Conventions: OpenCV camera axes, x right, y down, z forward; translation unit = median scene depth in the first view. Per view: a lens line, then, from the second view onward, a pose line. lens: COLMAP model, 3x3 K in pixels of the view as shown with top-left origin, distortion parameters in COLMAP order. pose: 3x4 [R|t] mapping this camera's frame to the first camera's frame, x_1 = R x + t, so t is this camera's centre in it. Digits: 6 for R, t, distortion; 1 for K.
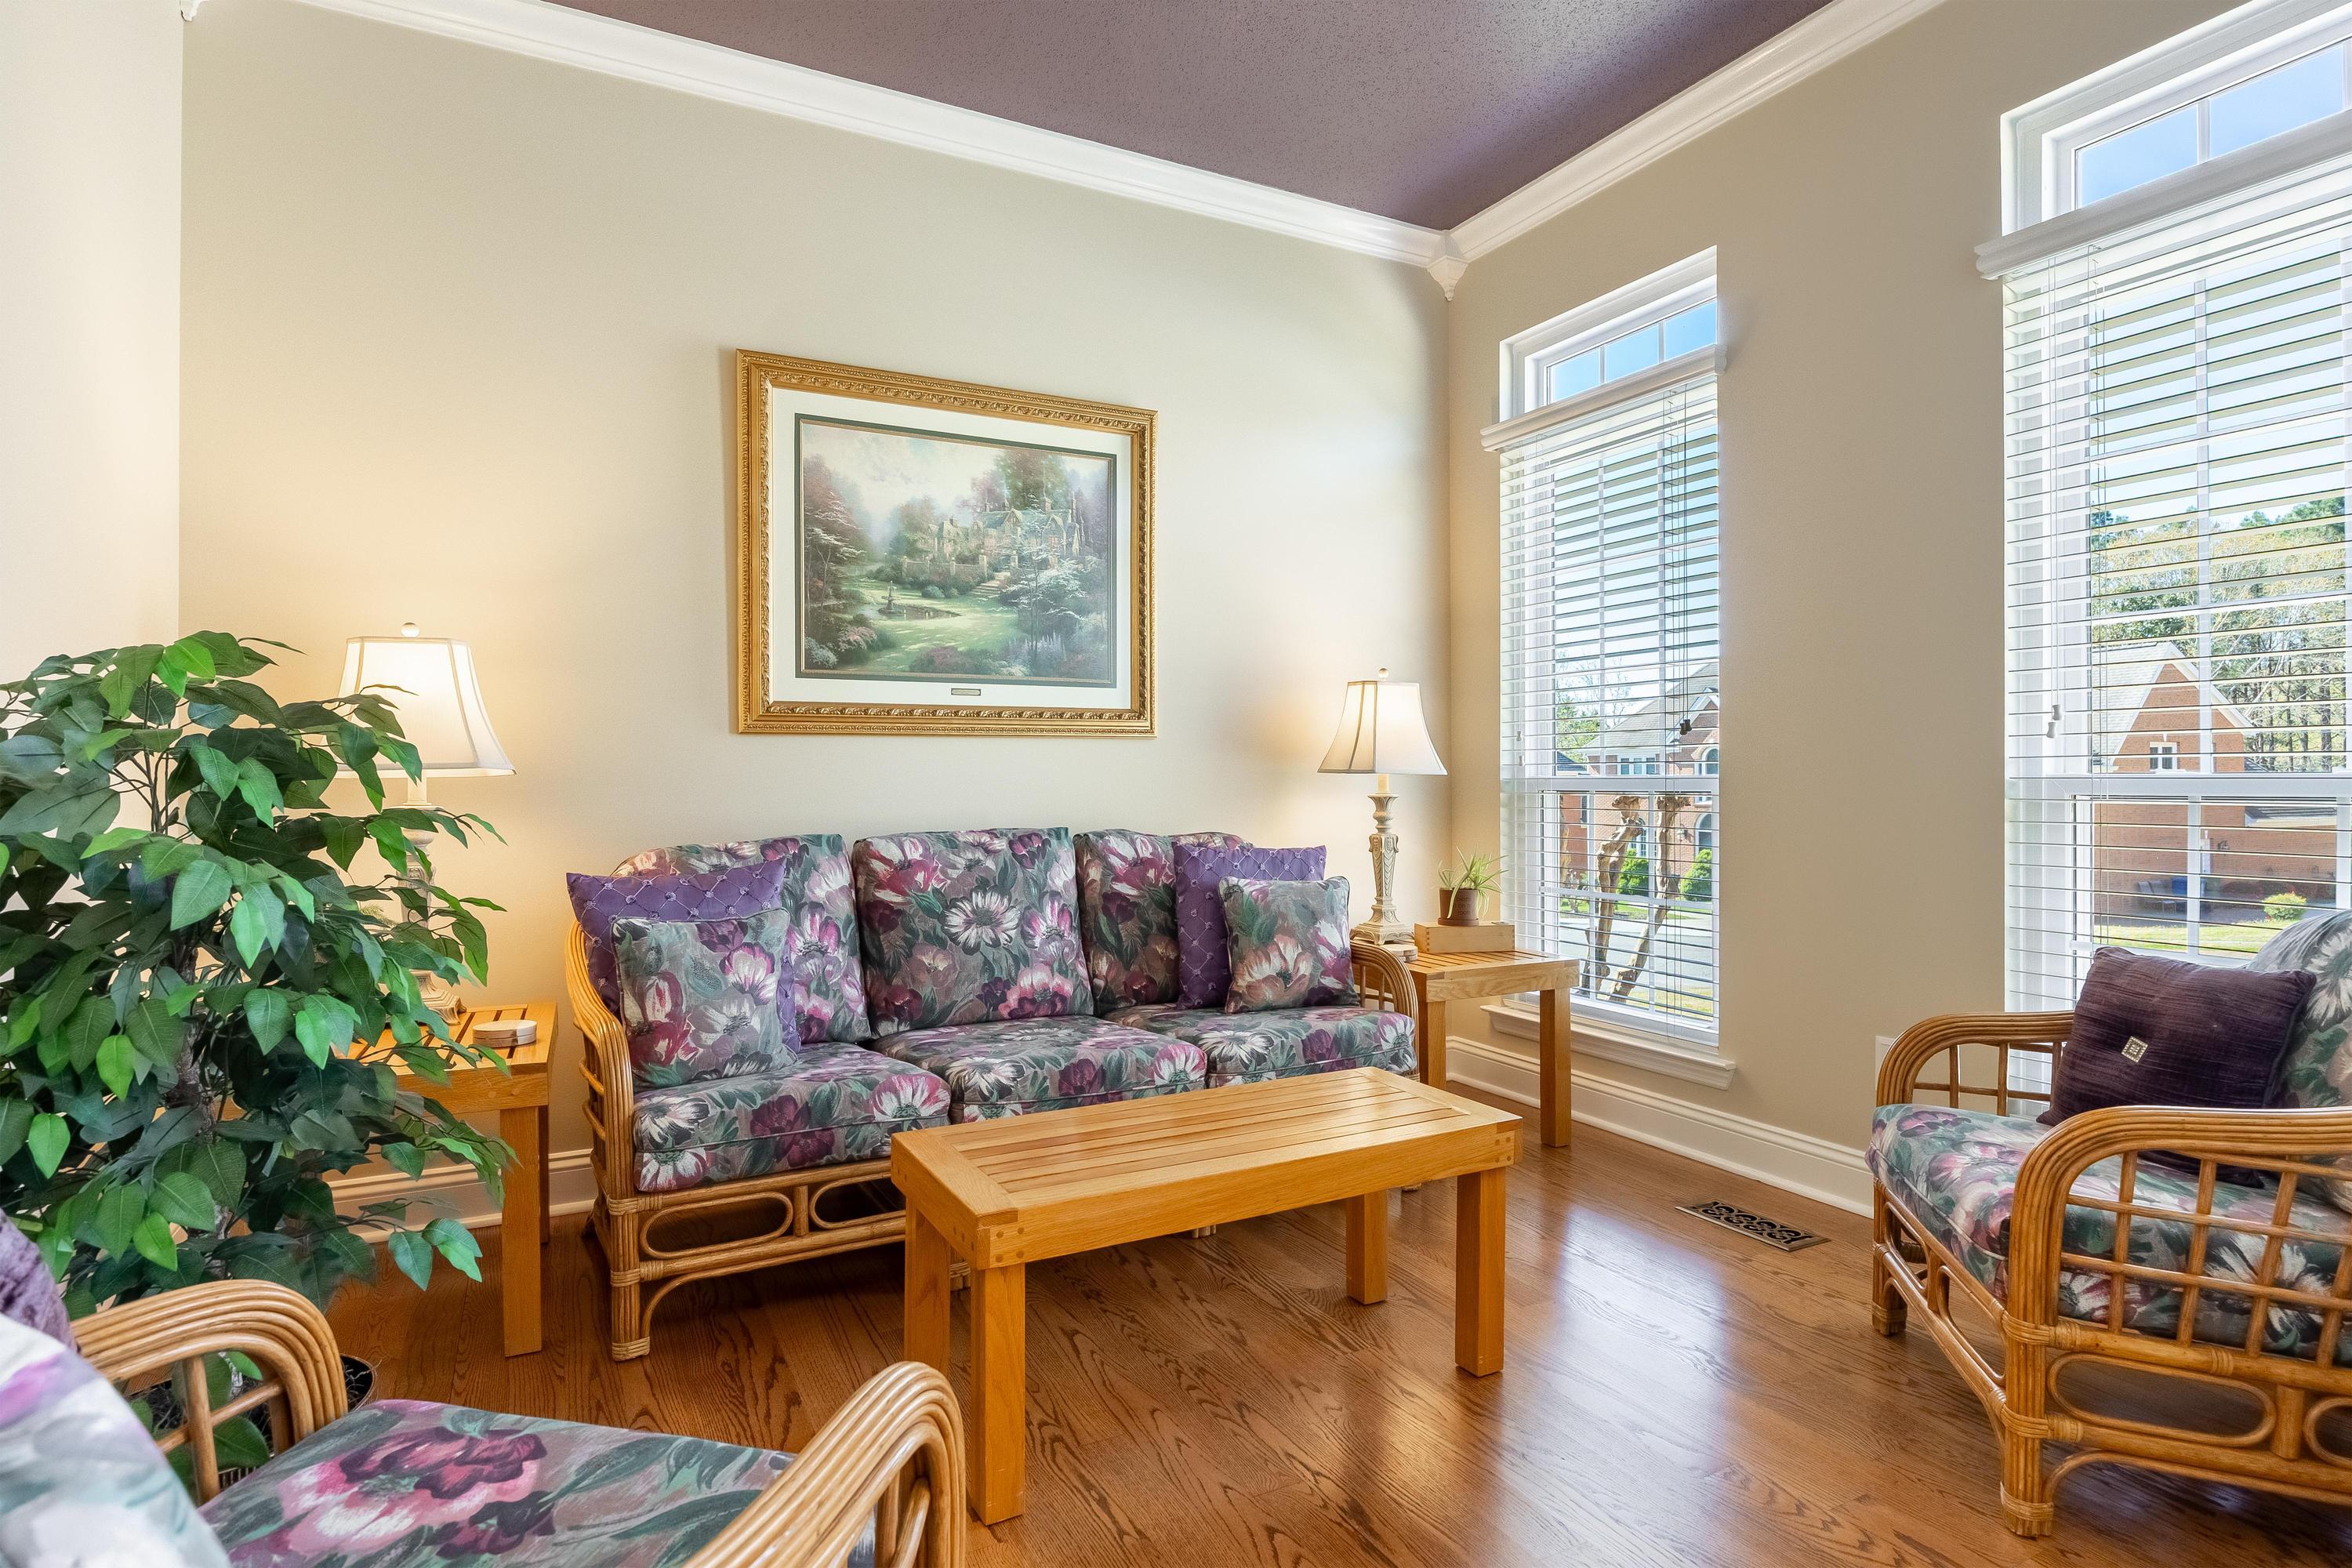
lens RADIAL K [[1238.9, 0, 1170.7], [0, 1238.9, 782.3], [0, 0, 1]] dist [0.002536, 0.000767]
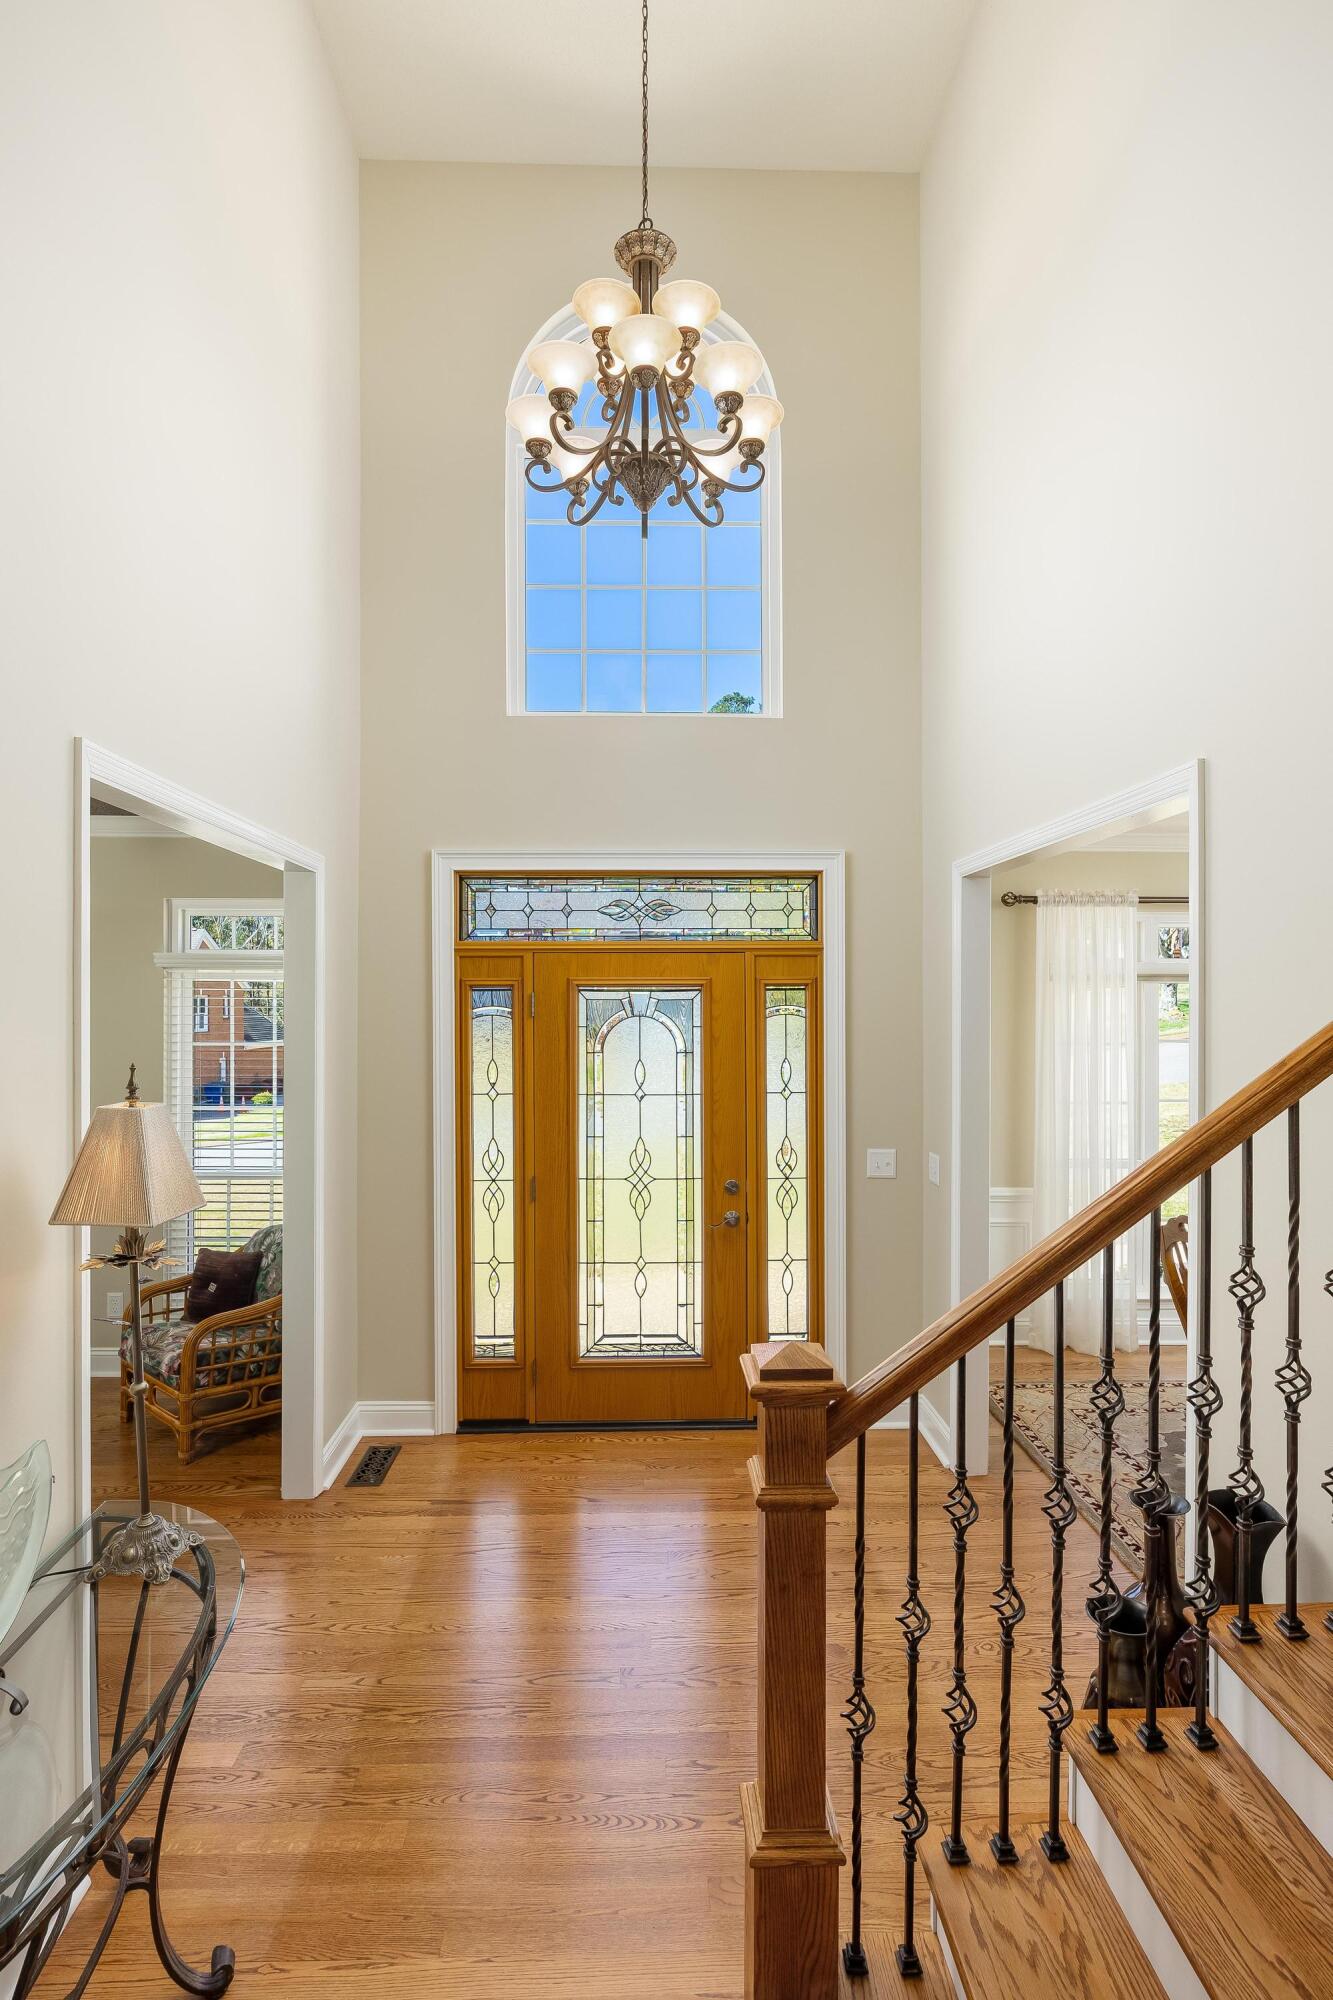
lens RADIAL K [[994.3, 0, 665.2], [0, 994.3, 996.2], [0, 0, 1]] dist [-0.013106, 0.000245]
pose [[0.438437, 0.006571, 0.898738, -0.972060], [-0.000944, 0.999976, -0.006851, -0.522019], [-0.898762, 0.002156, 0.438432, -1.111177]]
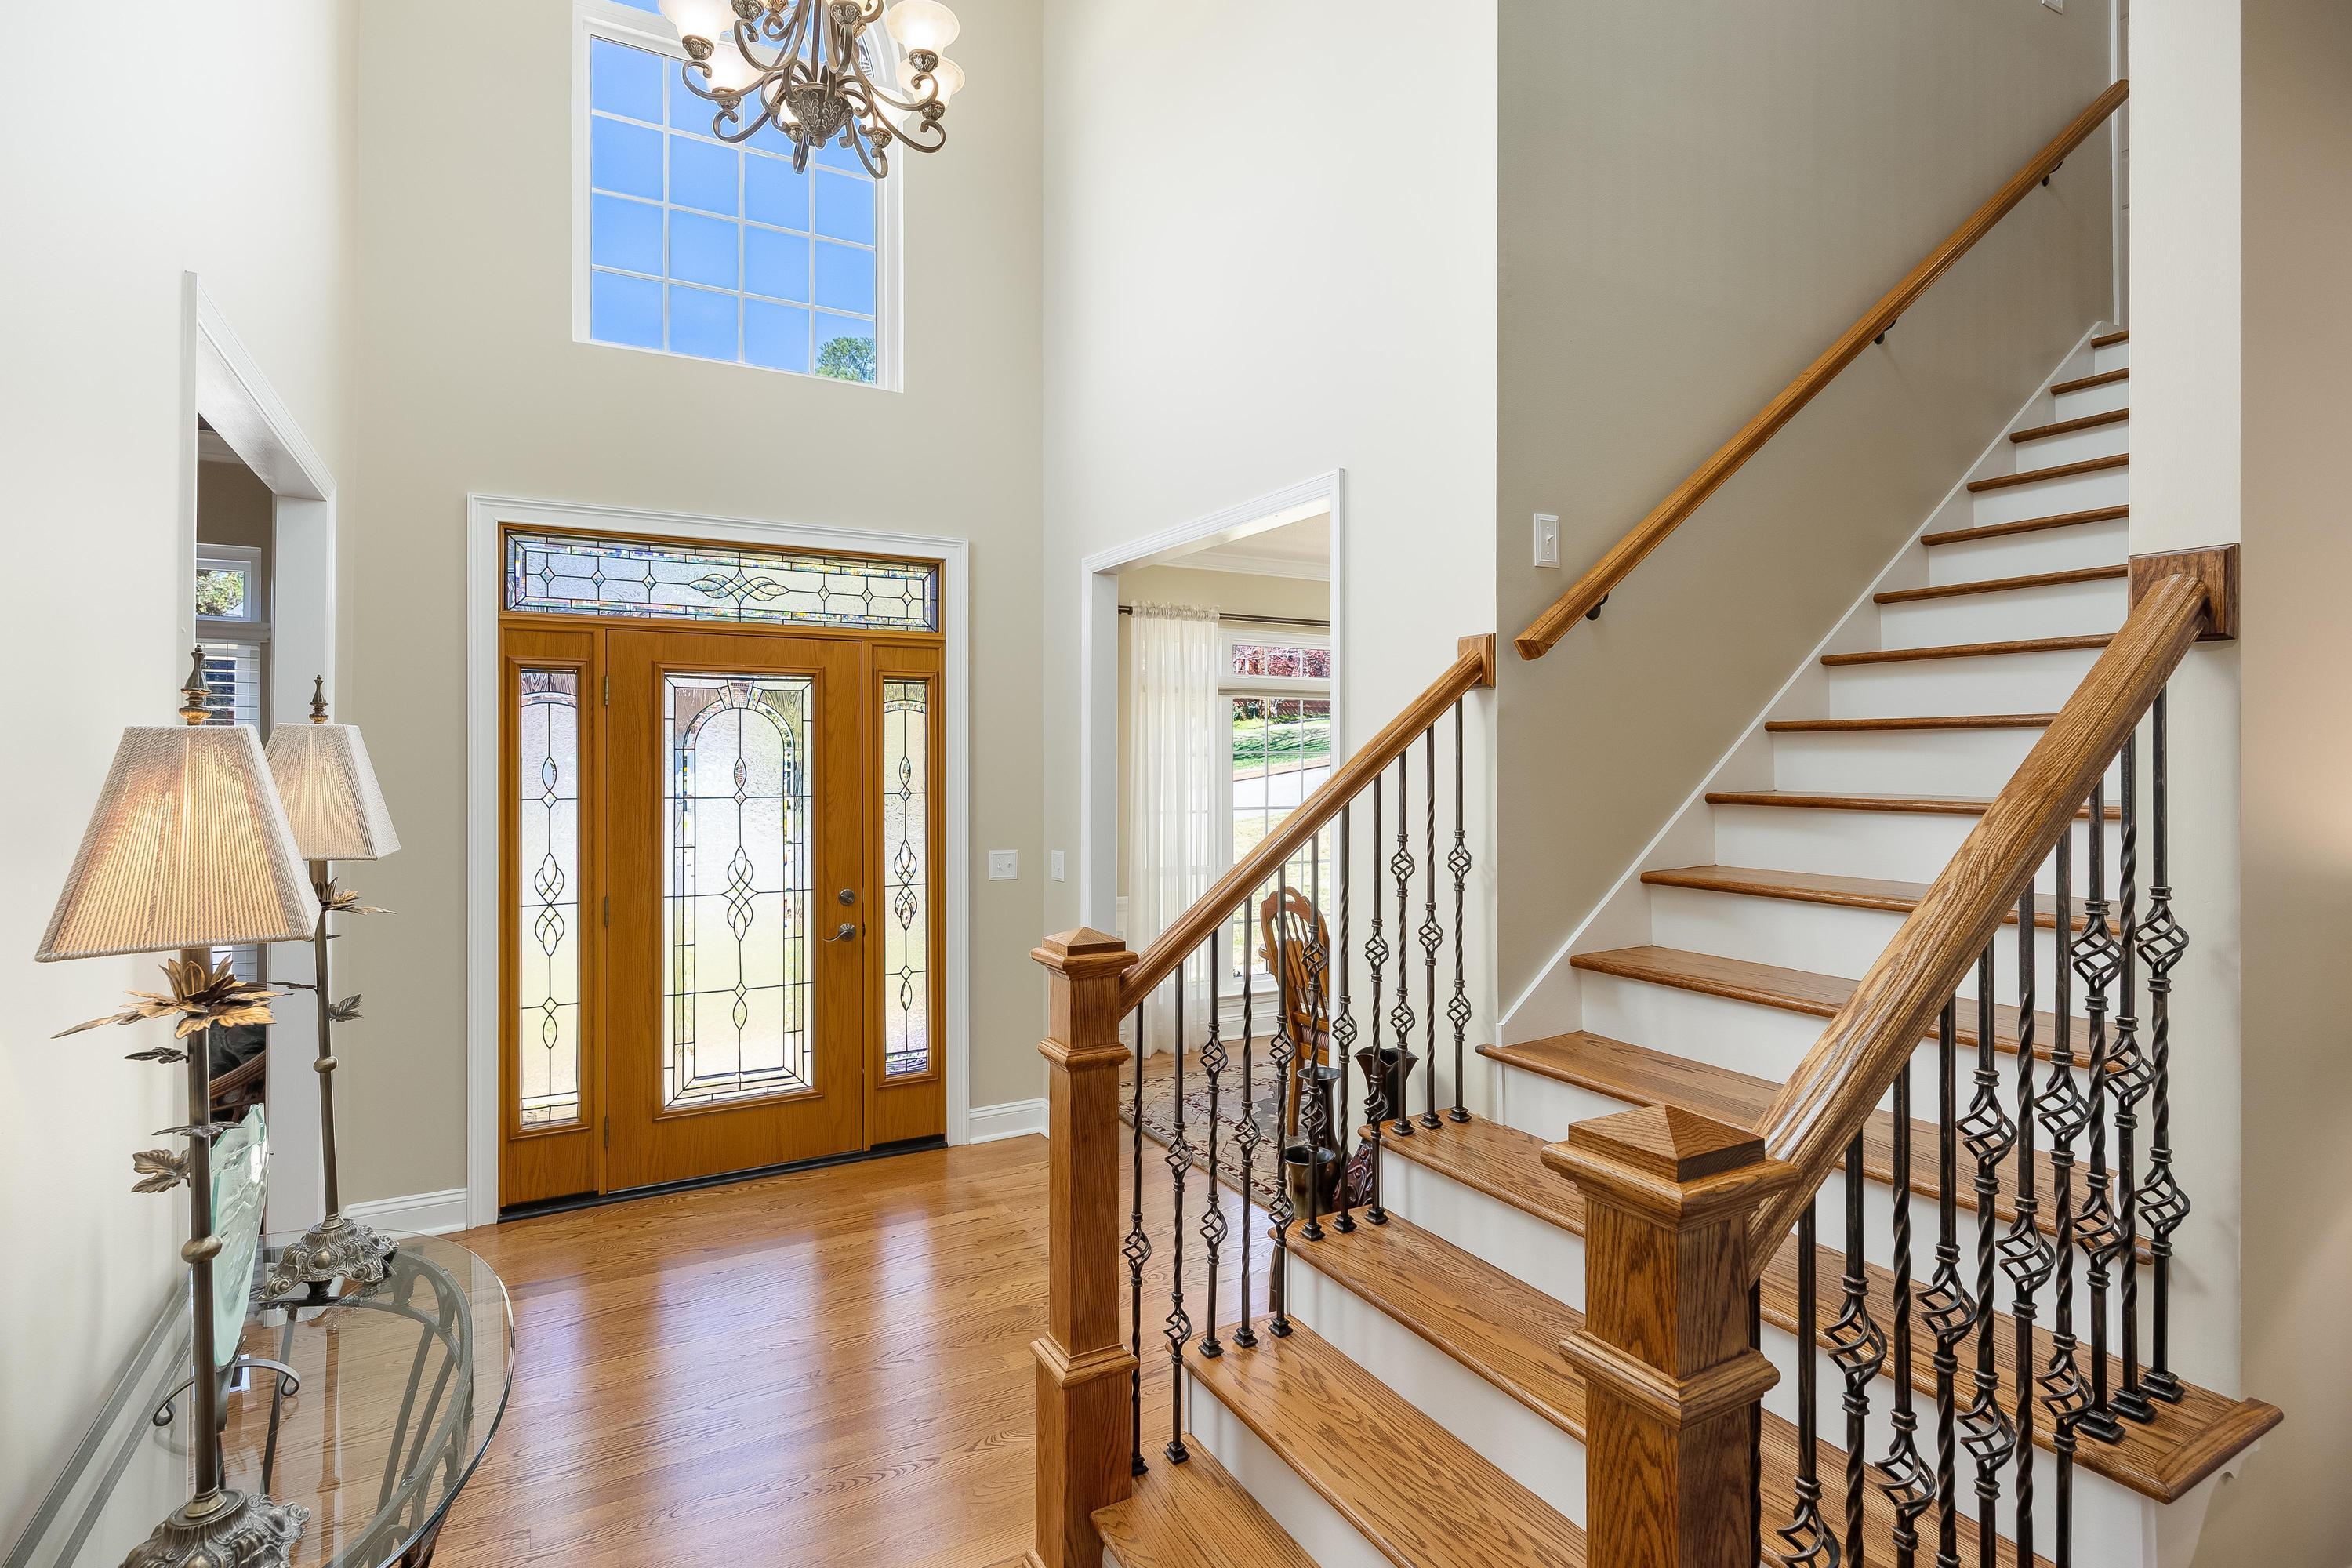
lens RADIAL K [[1169.3, 0, 1198.5], [0, 1169.3, 744.5], [0, 0, 1]] dist [-0.013106, 0.000245]
pose [[-0.040696, 0.015199, 0.999056, -1.417570], [0.000136, 0.999884, -0.015206, -0.346466], [-0.999172, -0.000483, -0.040693, -0.825931]]
